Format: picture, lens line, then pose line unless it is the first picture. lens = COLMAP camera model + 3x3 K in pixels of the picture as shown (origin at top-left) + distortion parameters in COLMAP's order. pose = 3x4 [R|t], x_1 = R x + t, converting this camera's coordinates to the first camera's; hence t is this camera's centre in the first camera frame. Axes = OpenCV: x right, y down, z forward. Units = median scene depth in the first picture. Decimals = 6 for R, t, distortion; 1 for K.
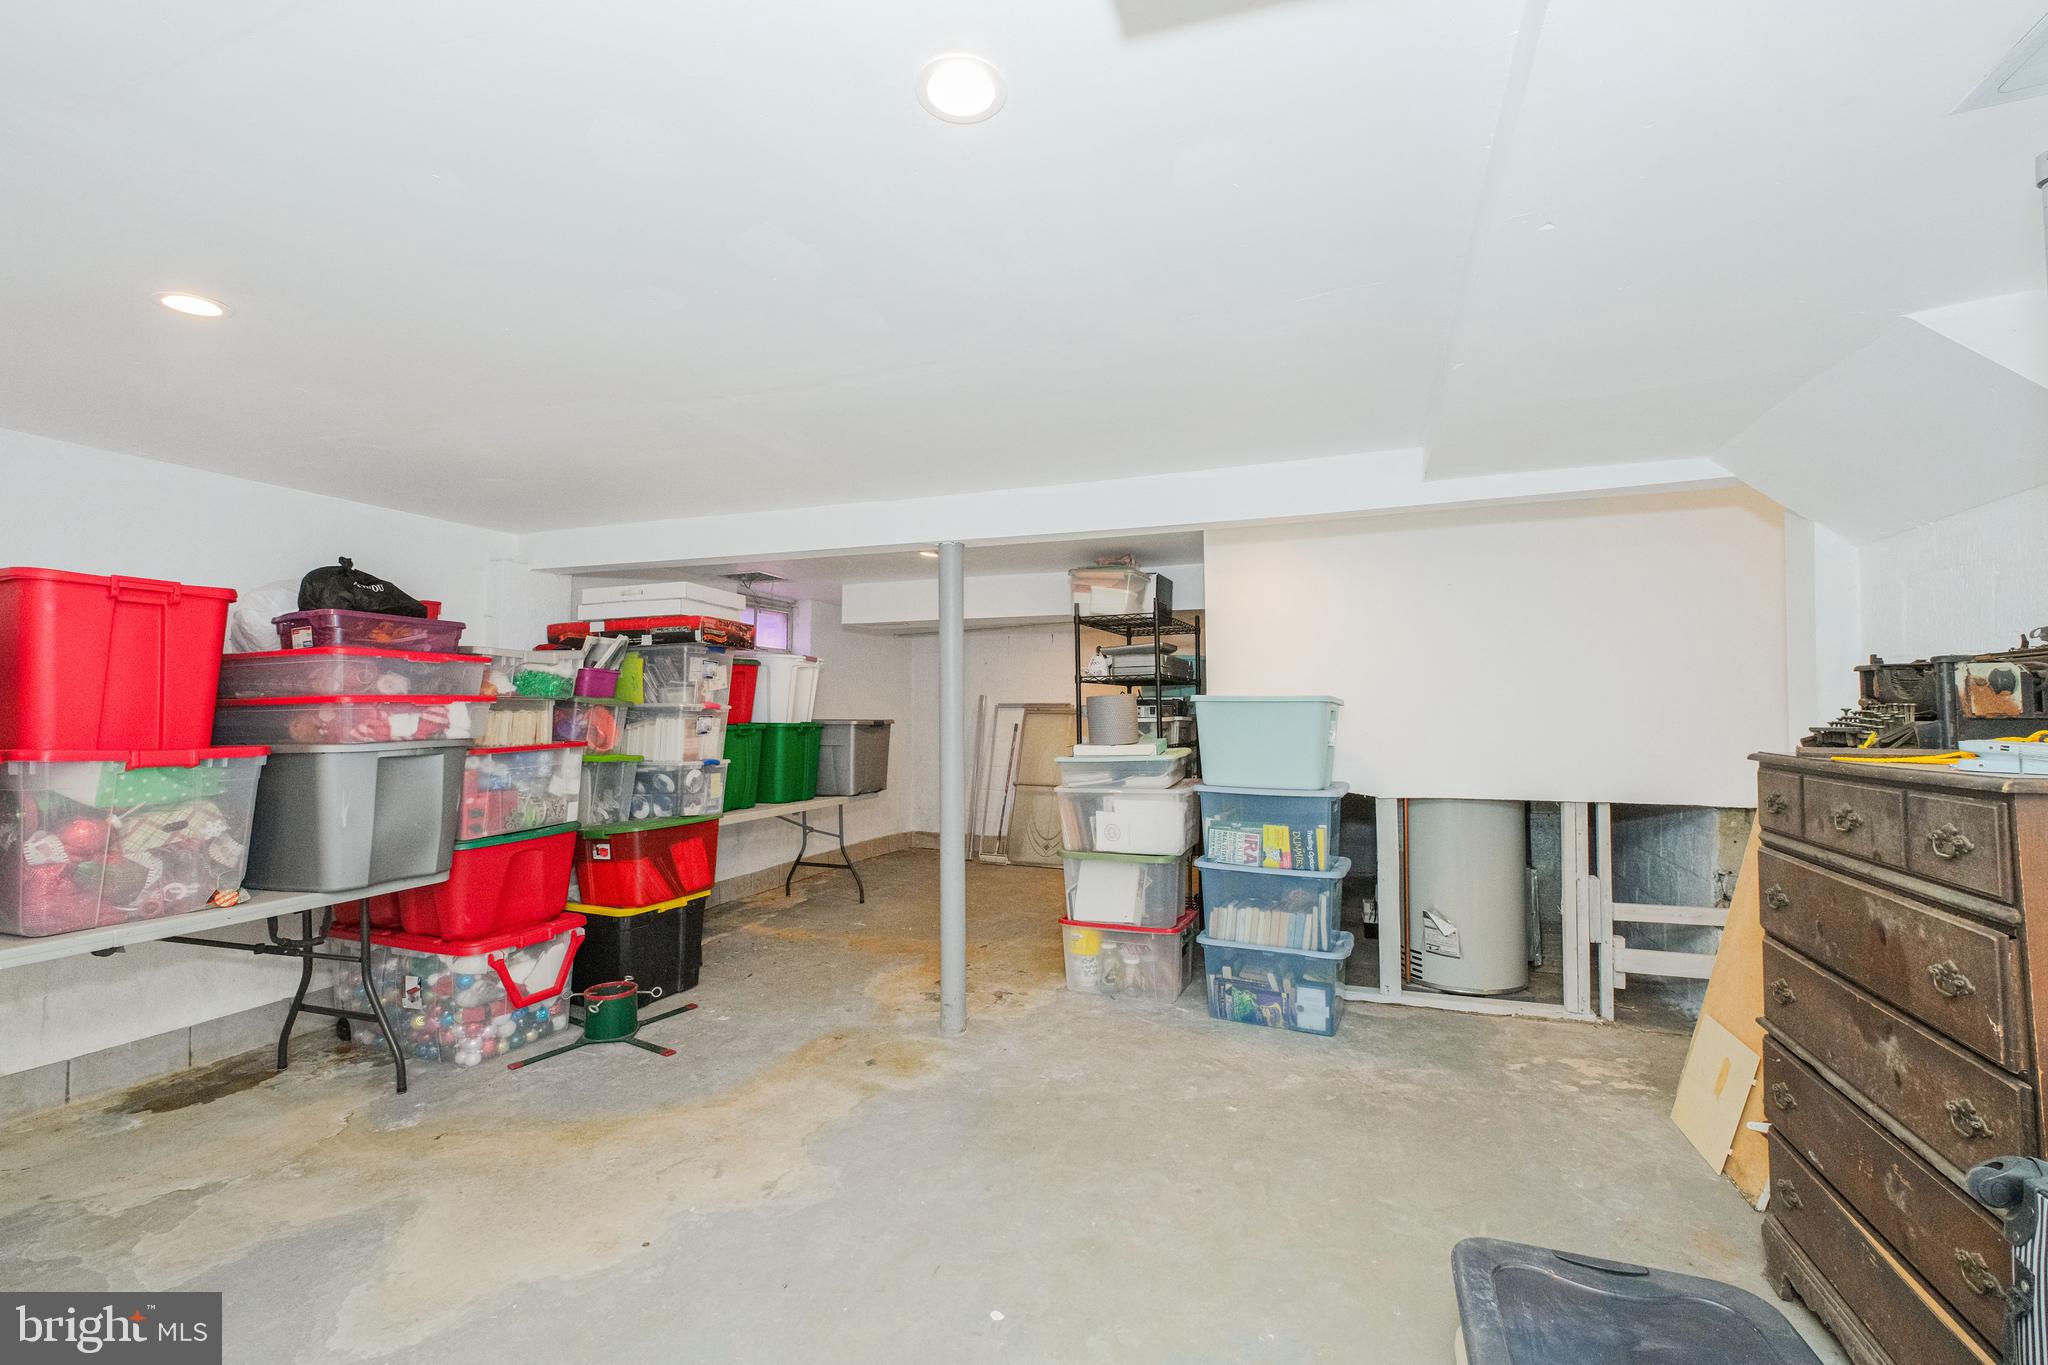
lens RADIAL K [[861.3, 0, 1023.6], [0, 861.3, 678.9], [0, 0, 1]] dist [0.002128, -0.000197]
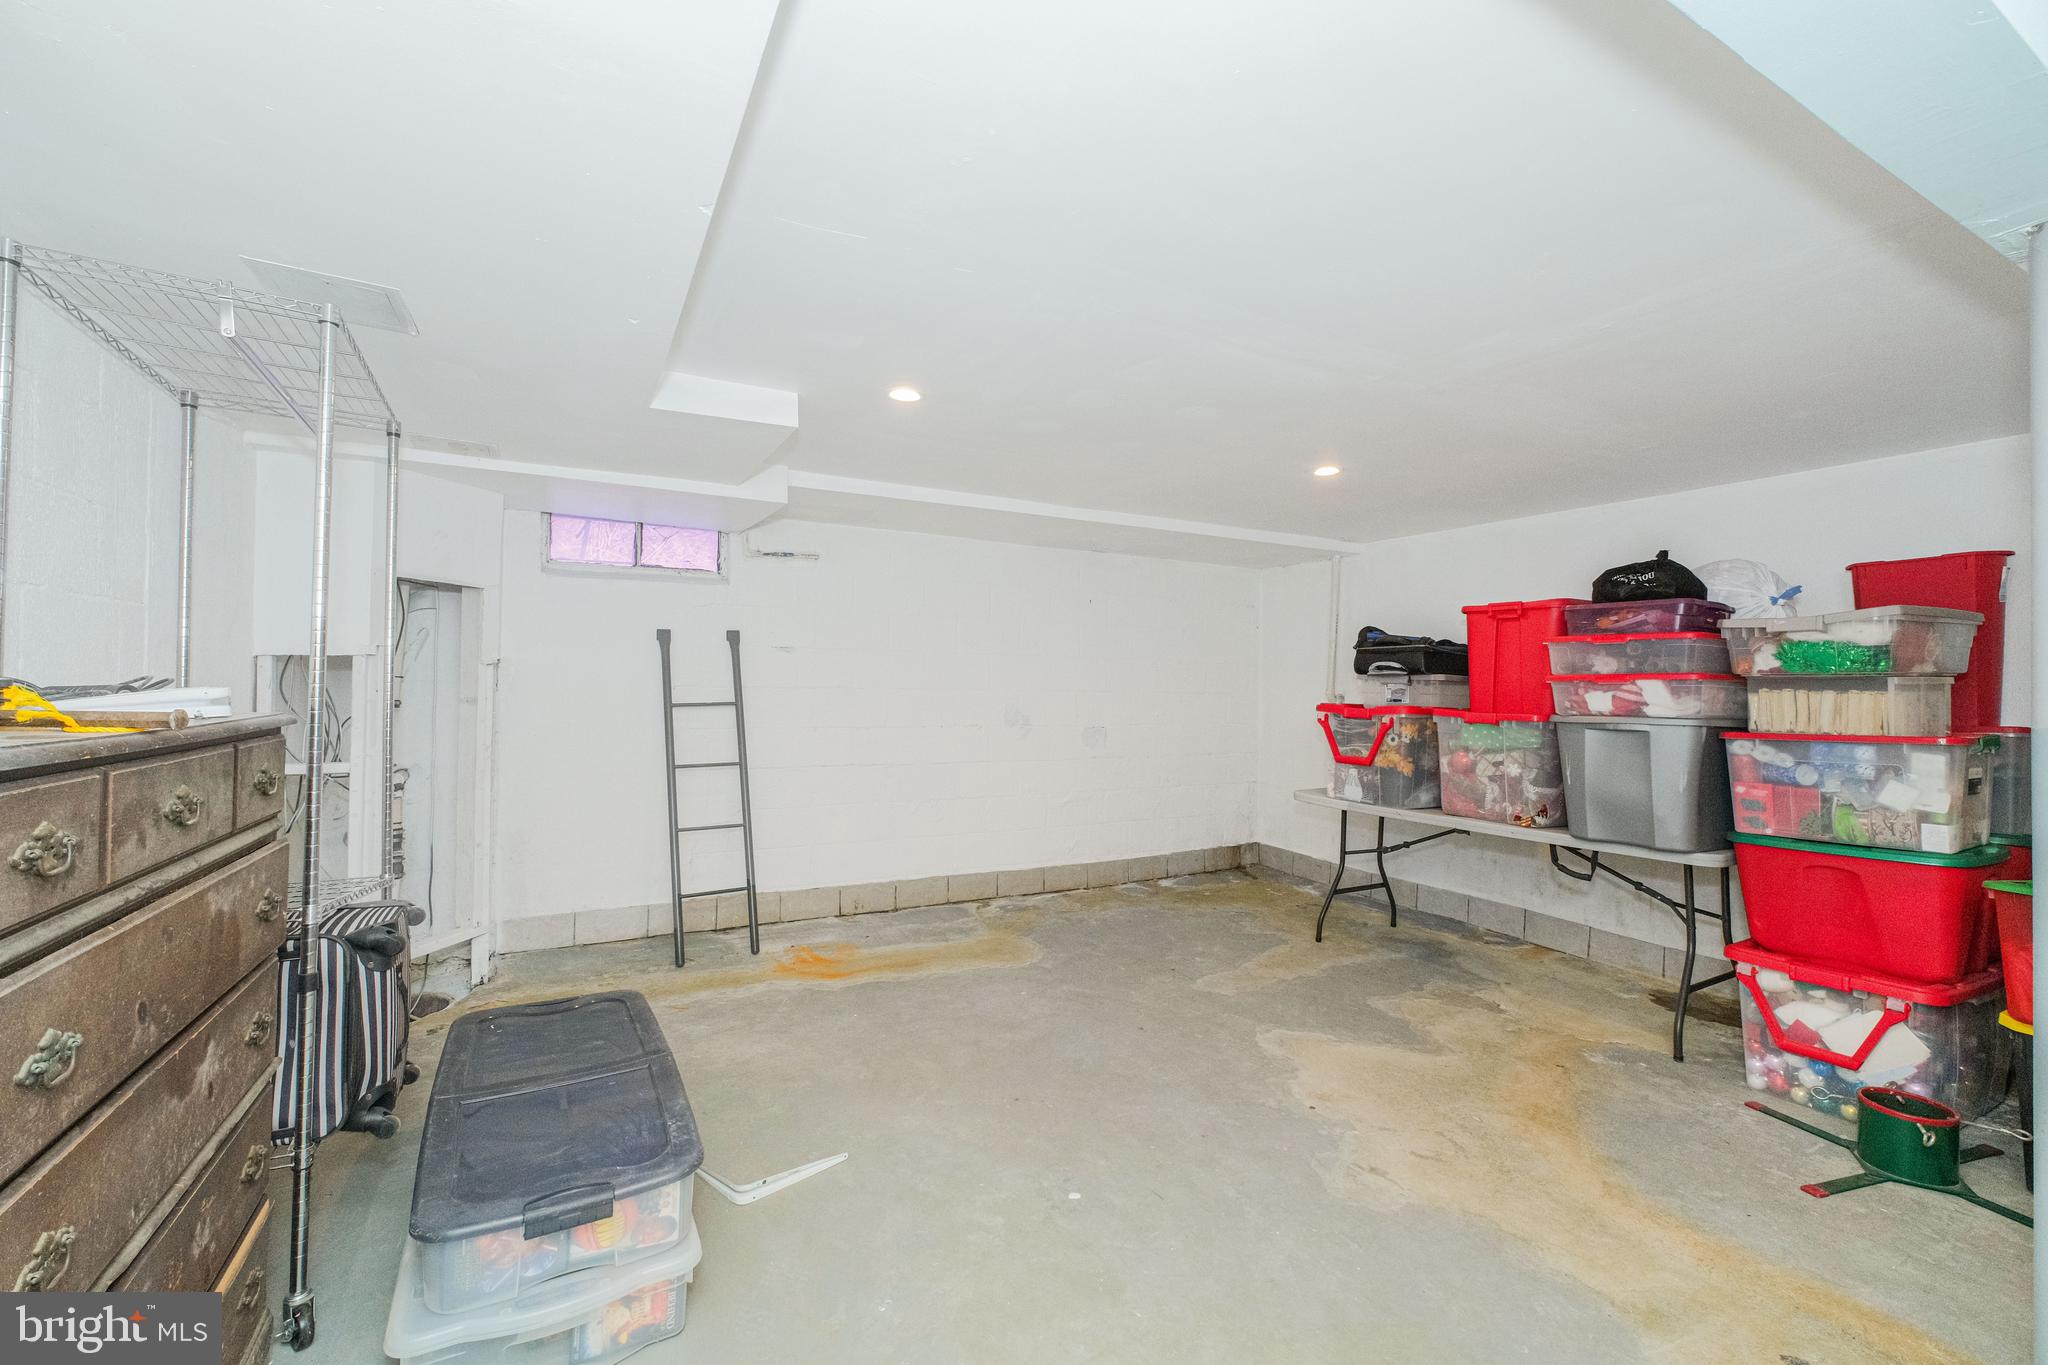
lens RADIAL K [[861.3, 0, 1023.6], [0, 861.3, 678.9], [0, 0, 1]] dist [0.002128, -0.000197]
pose [[-0.647685, -0.017506, -0.761707, 0.614464], [0.012999, 0.999337, -0.034021, 0.053183], [0.761797, -0.031936, -0.647028, 1.160184]]
